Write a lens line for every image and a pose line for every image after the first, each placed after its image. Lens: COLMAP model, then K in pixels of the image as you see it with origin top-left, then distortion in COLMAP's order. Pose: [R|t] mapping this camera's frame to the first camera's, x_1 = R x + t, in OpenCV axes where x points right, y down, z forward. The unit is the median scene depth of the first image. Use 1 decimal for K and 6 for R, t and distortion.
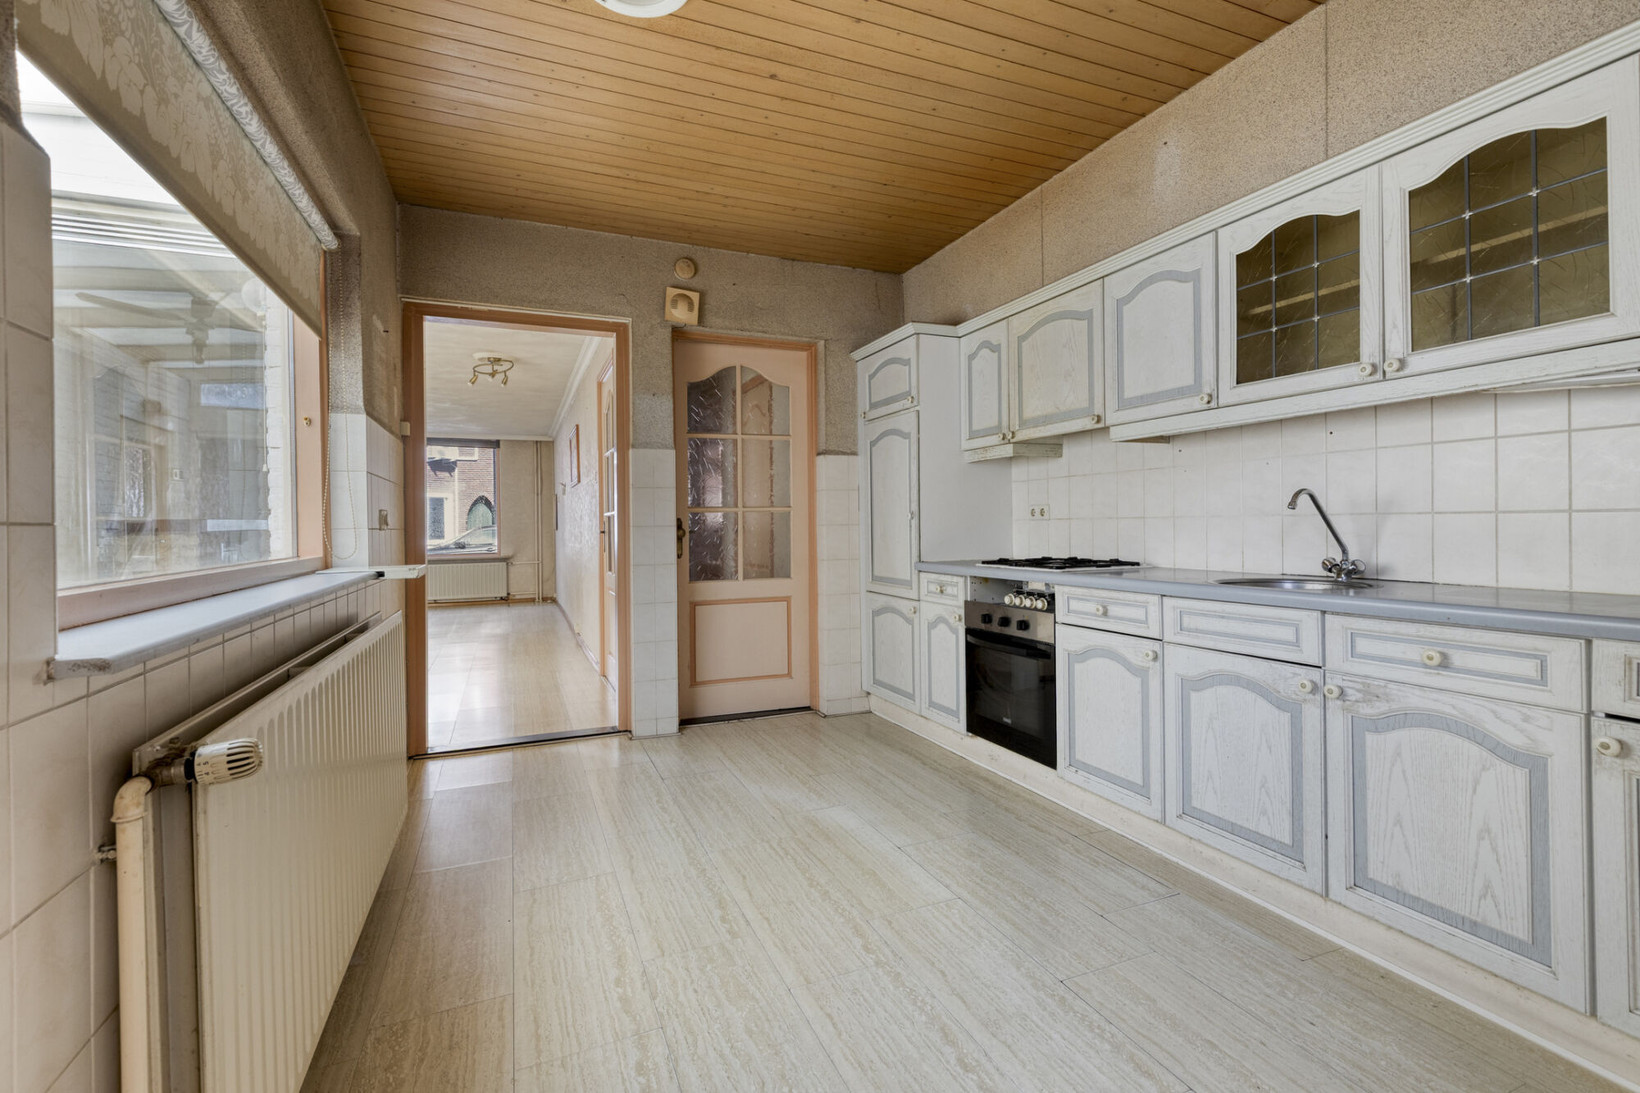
lens RADIAL K [[747.9, 0, 823.7], [0, 747.9, 523.1], [0, 0, 1]] dist [0.004156, 0.000251]
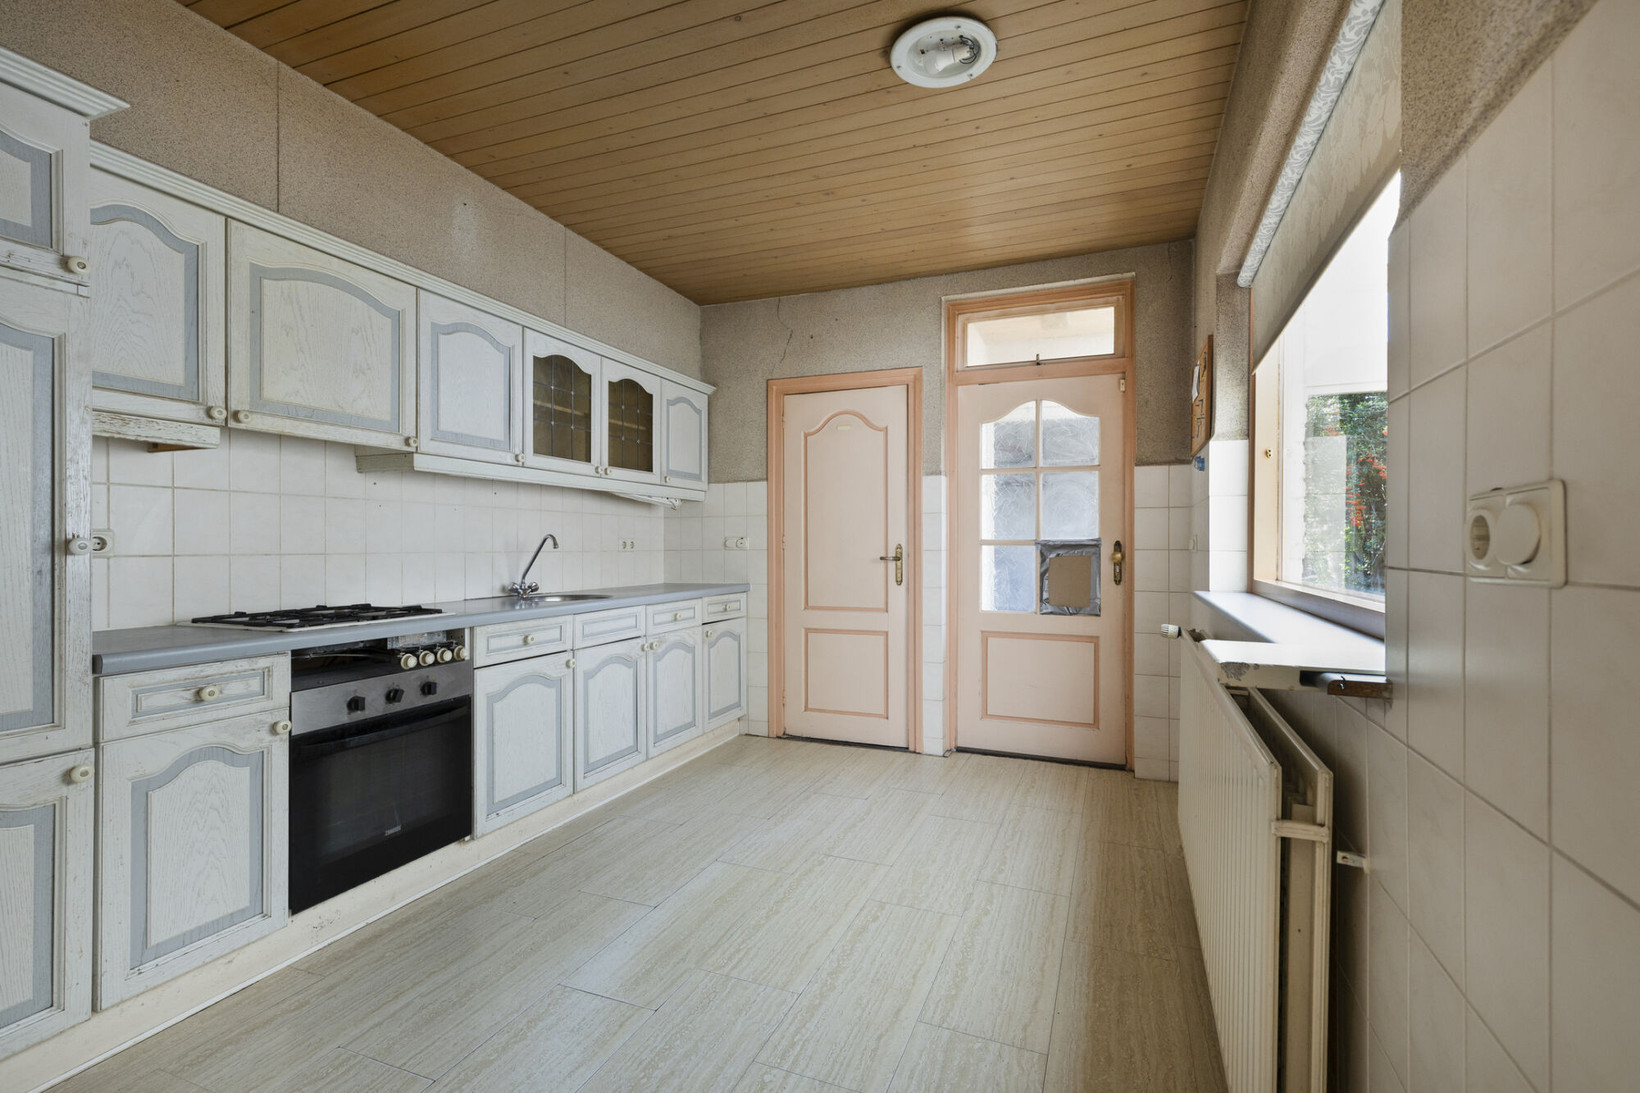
lens RADIAL K [[758.6, 0, 820.0], [0, 758.6, 546.5], [0, 0, 1]] dist [0.003204, 0.000153]
pose [[-0.715819, 0.015266, 0.698119, -0.724701], [0.011362, 0.999883, -0.010216, -0.001013], [-0.698193, 0.000619, -0.715909, 1.565009]]
